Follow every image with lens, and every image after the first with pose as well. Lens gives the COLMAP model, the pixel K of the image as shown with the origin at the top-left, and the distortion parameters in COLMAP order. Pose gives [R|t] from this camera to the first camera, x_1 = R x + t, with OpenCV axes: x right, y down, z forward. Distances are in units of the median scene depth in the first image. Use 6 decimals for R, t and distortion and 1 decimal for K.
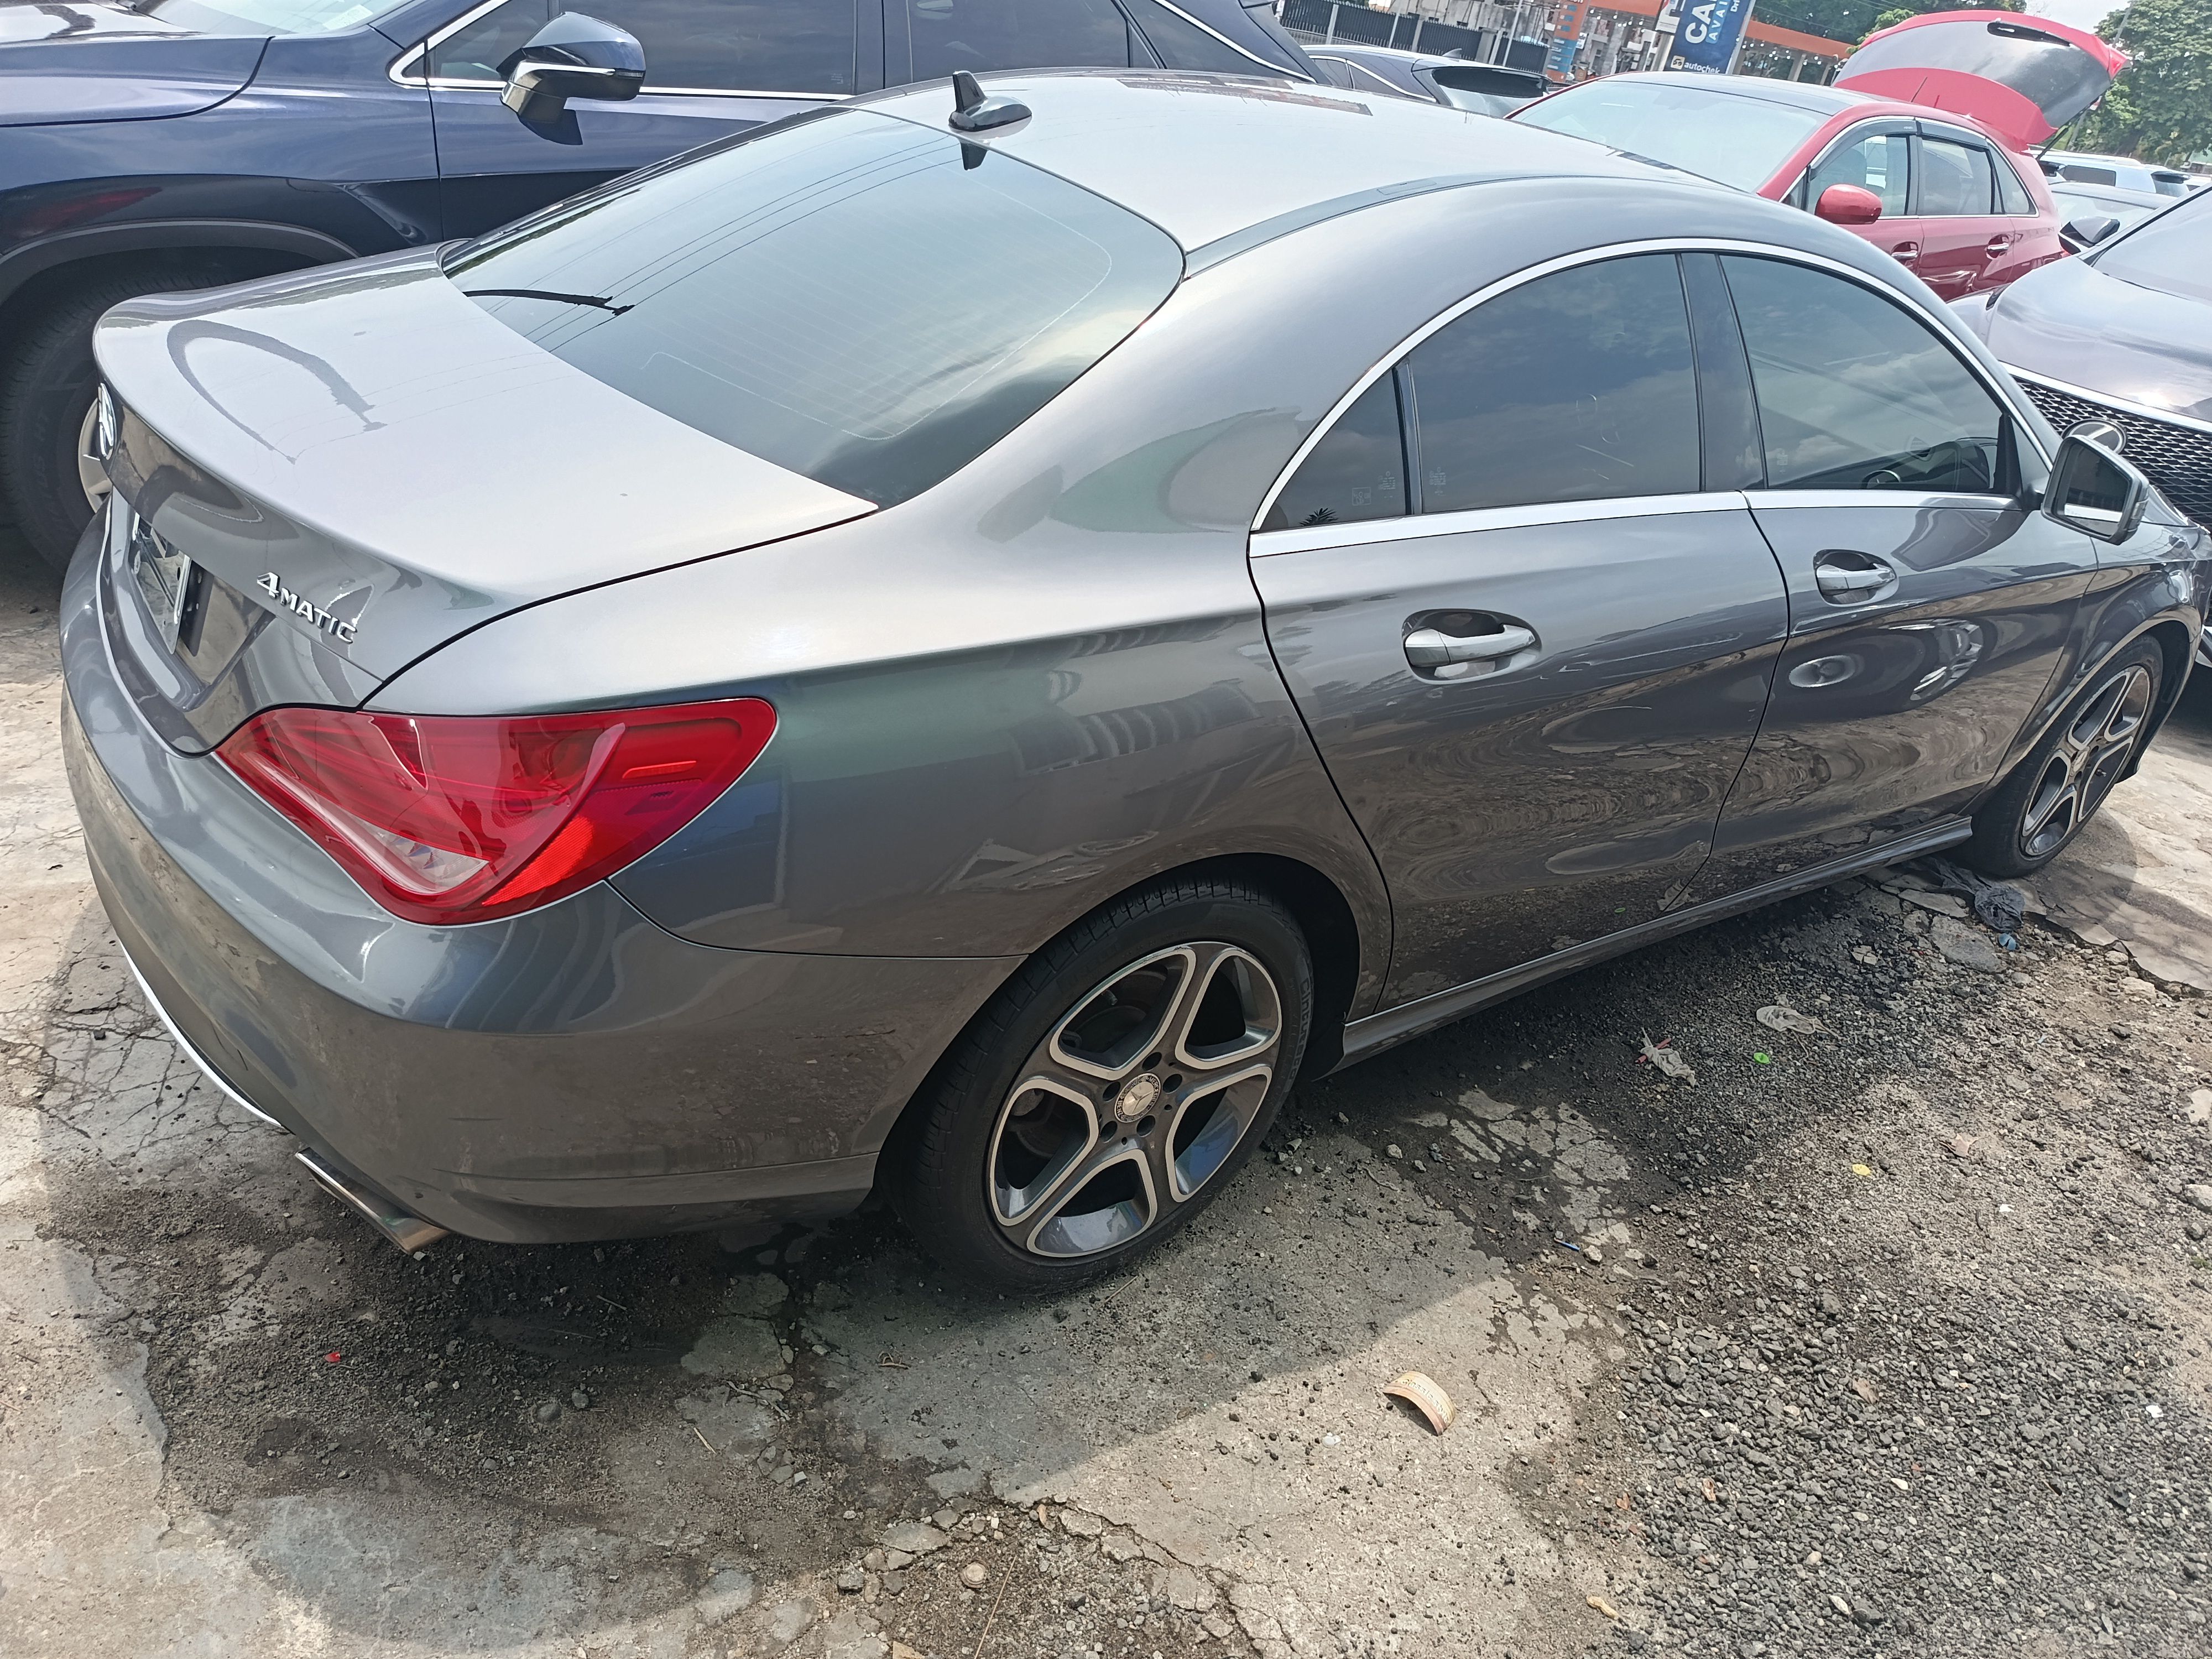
lens RADIAL K [[1551.8, 0, 1112.9], [0, 1551.8, 833.8], [0, 0, 1]] dist [0.008407, -0.009957]
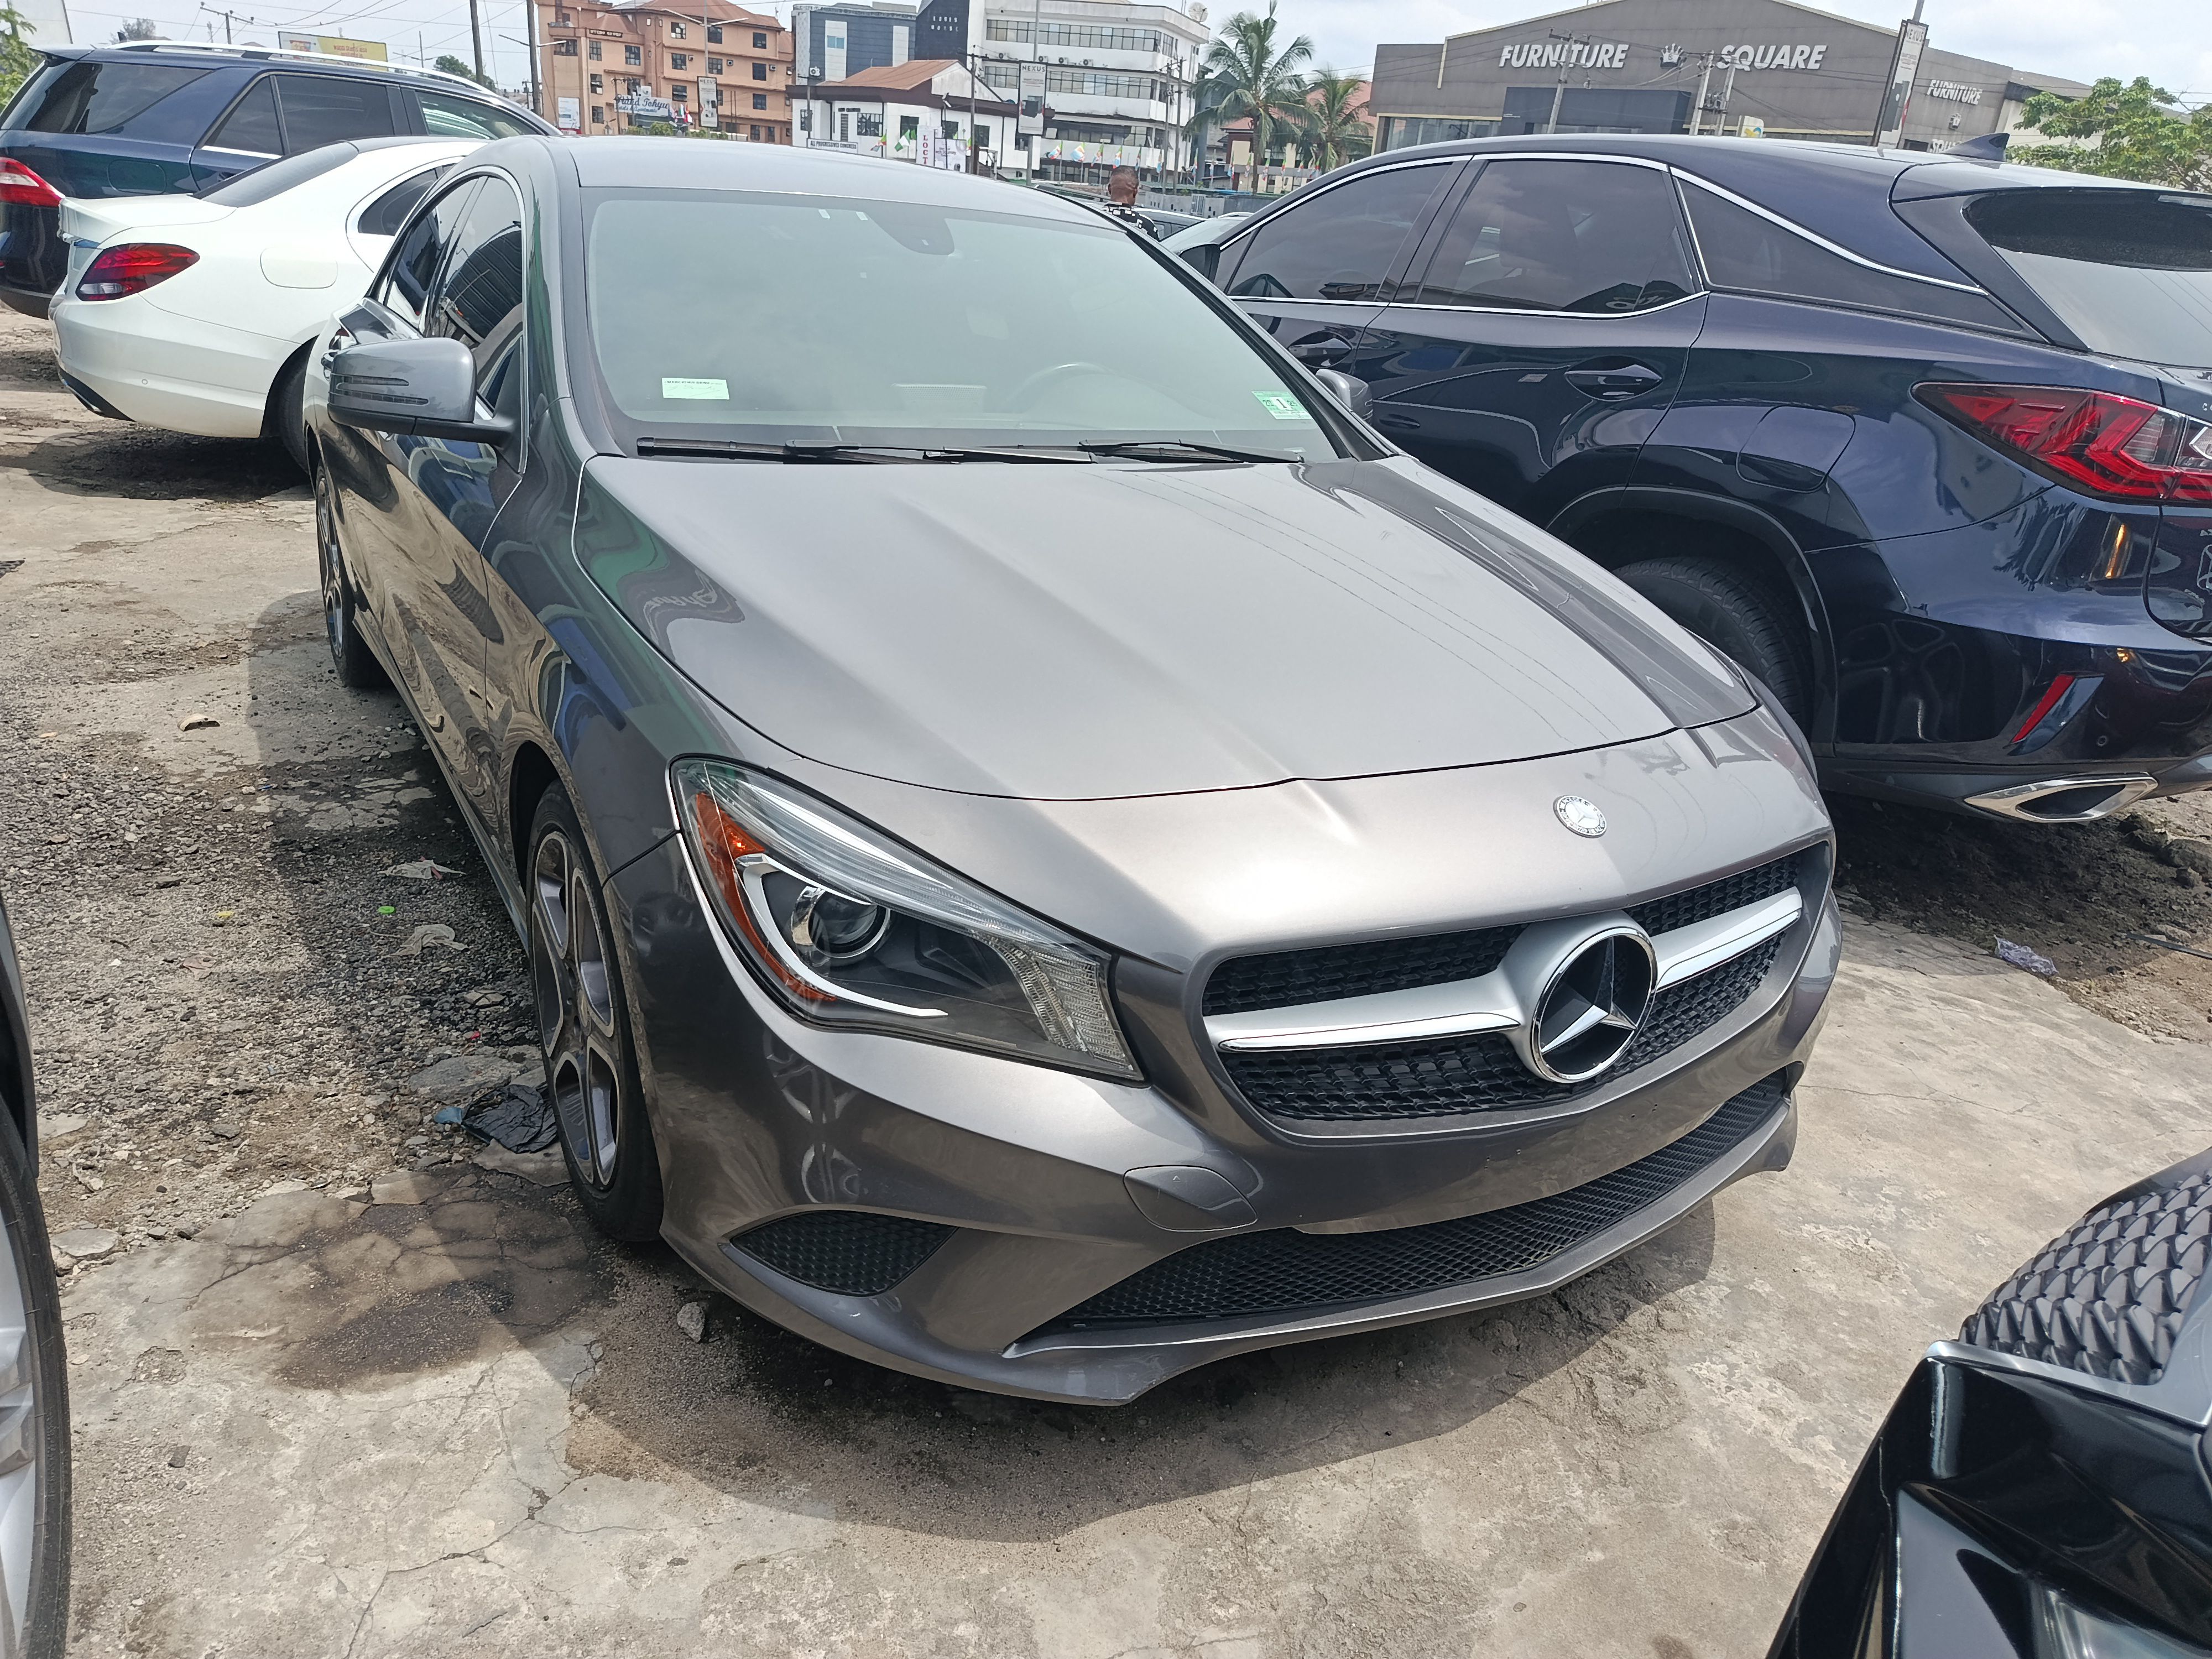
lens RADIAL K [[1551.8, 0, 1098.6], [0, 1551.8, 827.6], [0, 0, 1]] dist [0.008407, -0.009957]
pose [[-0.088243, 0.211586, -0.973368, 1.875097], [-0.554003, 0.801676, 0.224489, -0.548423], [0.827825, 0.559058, 0.046477, 1.777835]]
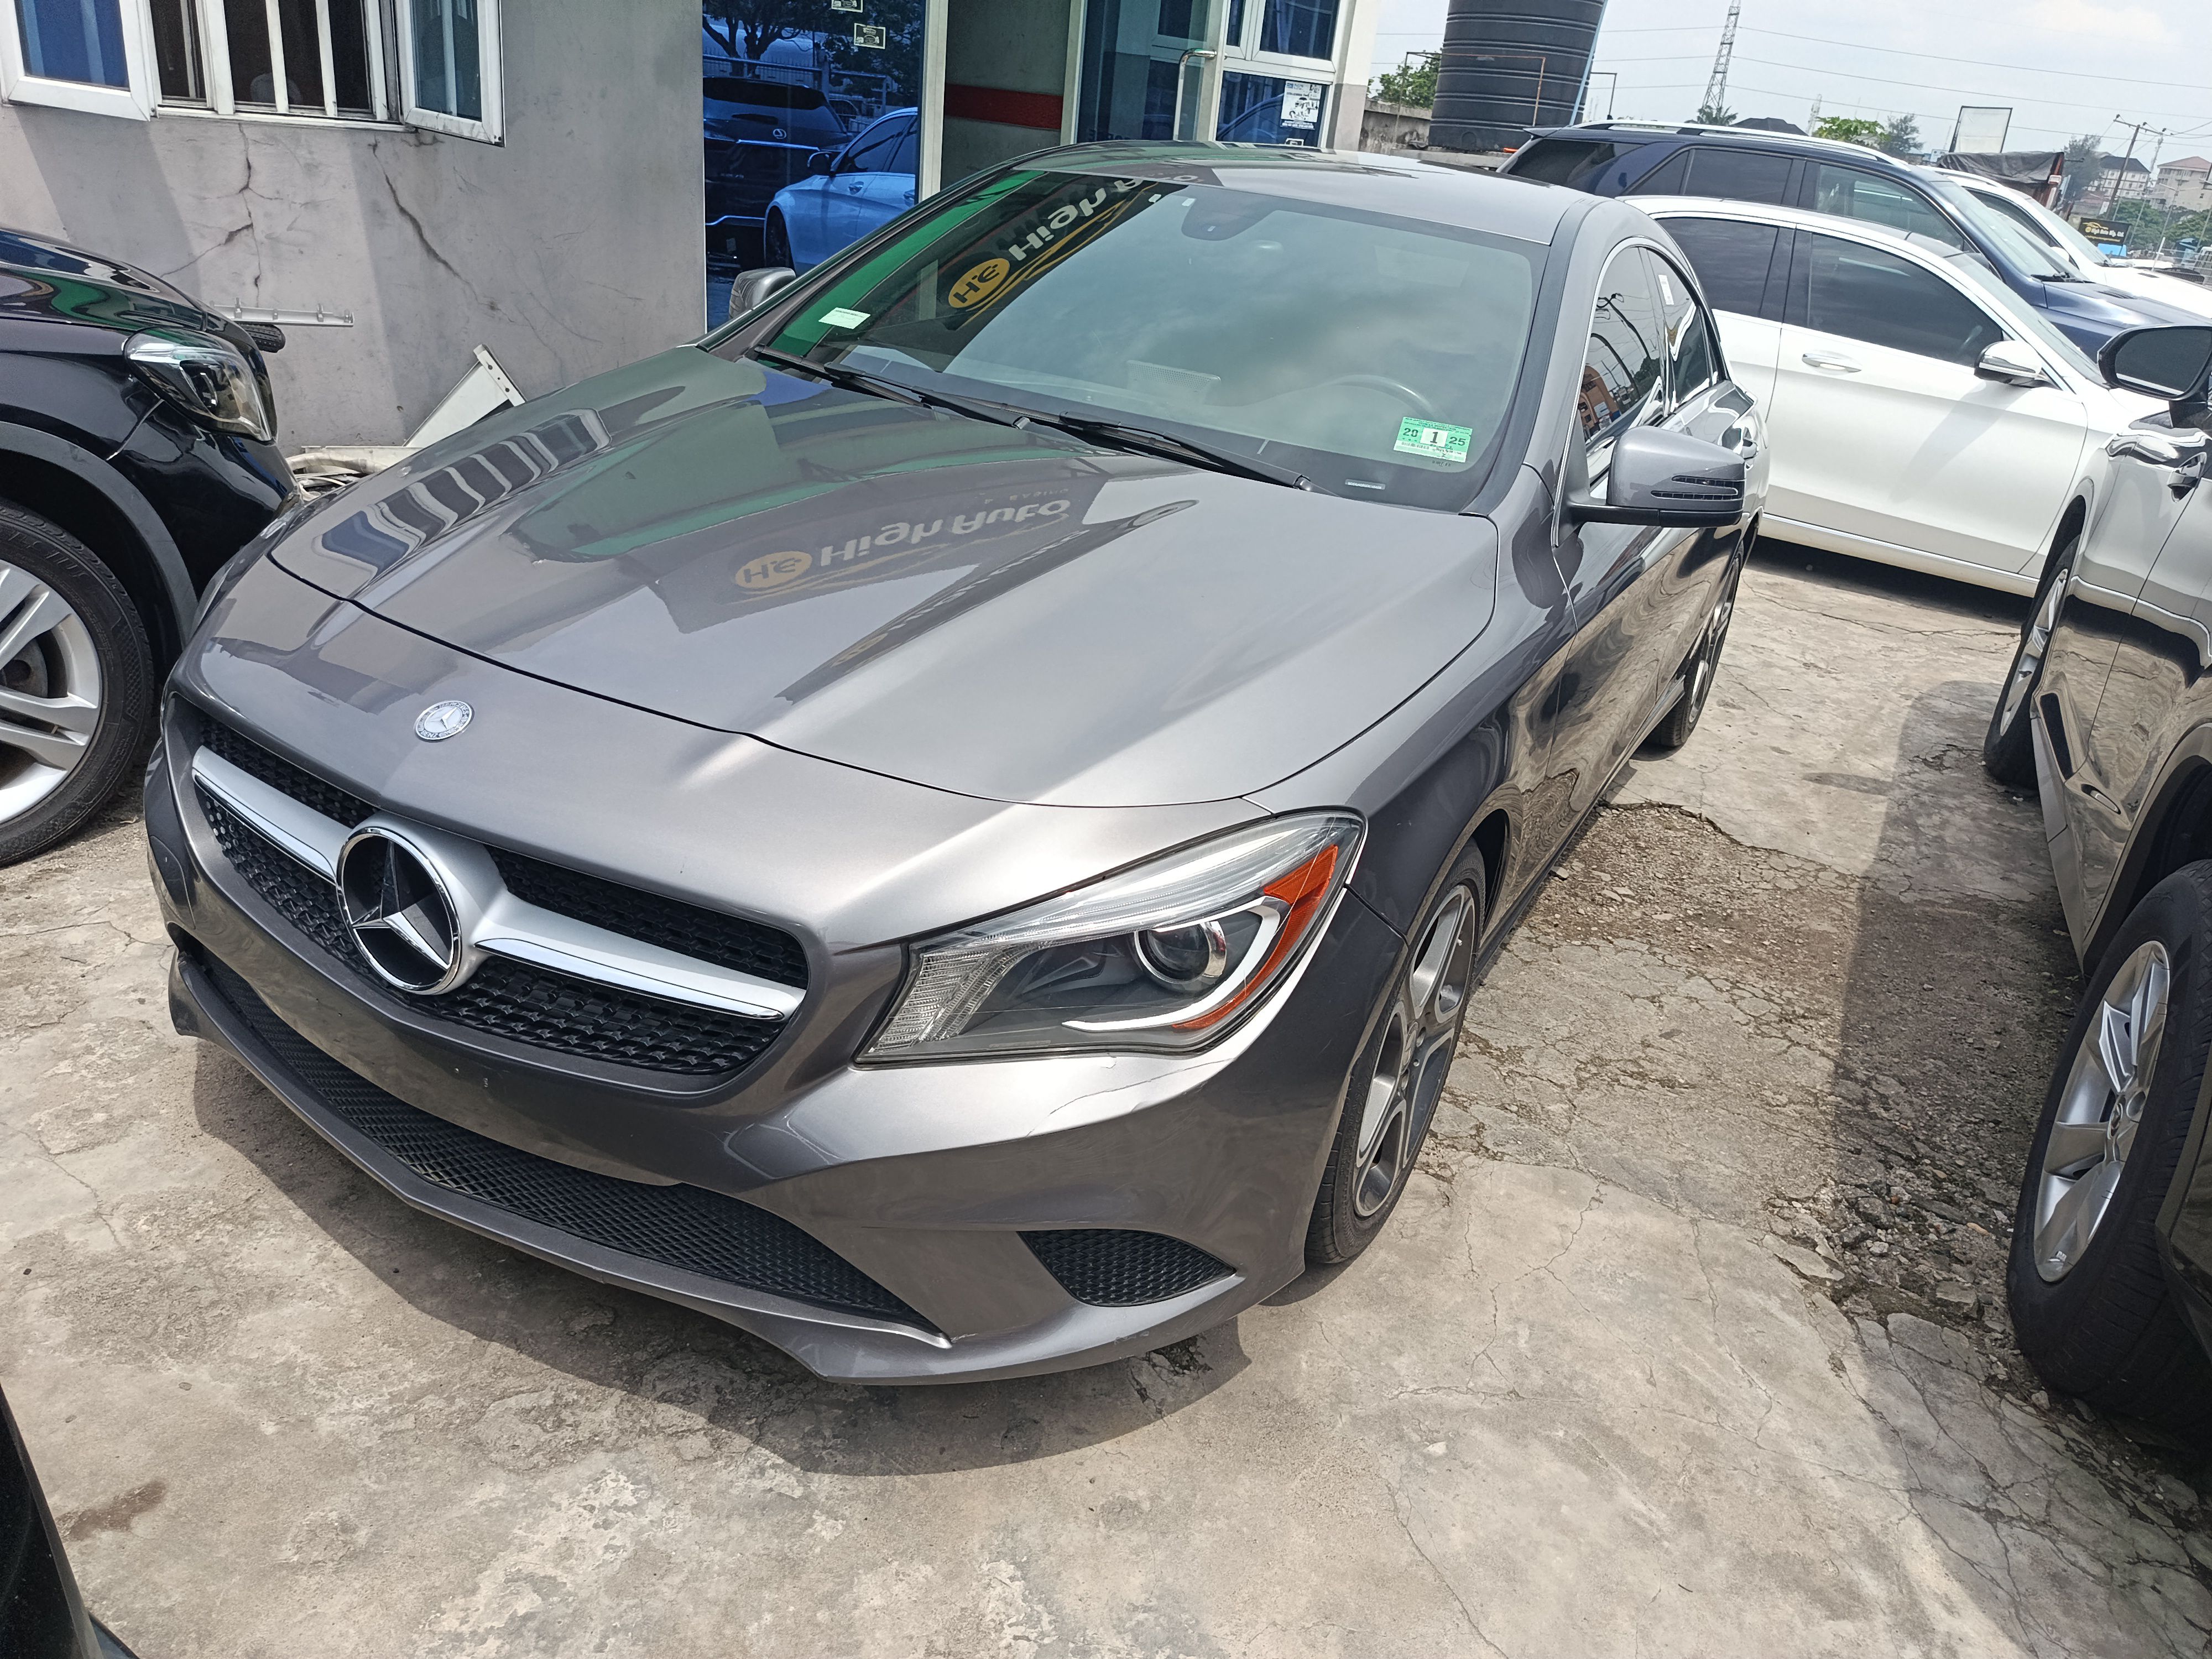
lens RADIAL K [[1551.8, 0, 1112.8], [0, 1551.8, 828.7], [0, 0, 1]] dist [0.008407, -0.009957]
pose [[-0.871653, -0.055436, -0.486978, 1.191557], [-0.418692, 0.600733, 0.681041, -1.113654], [0.254789, 0.797526, -0.546841, 2.526815]]
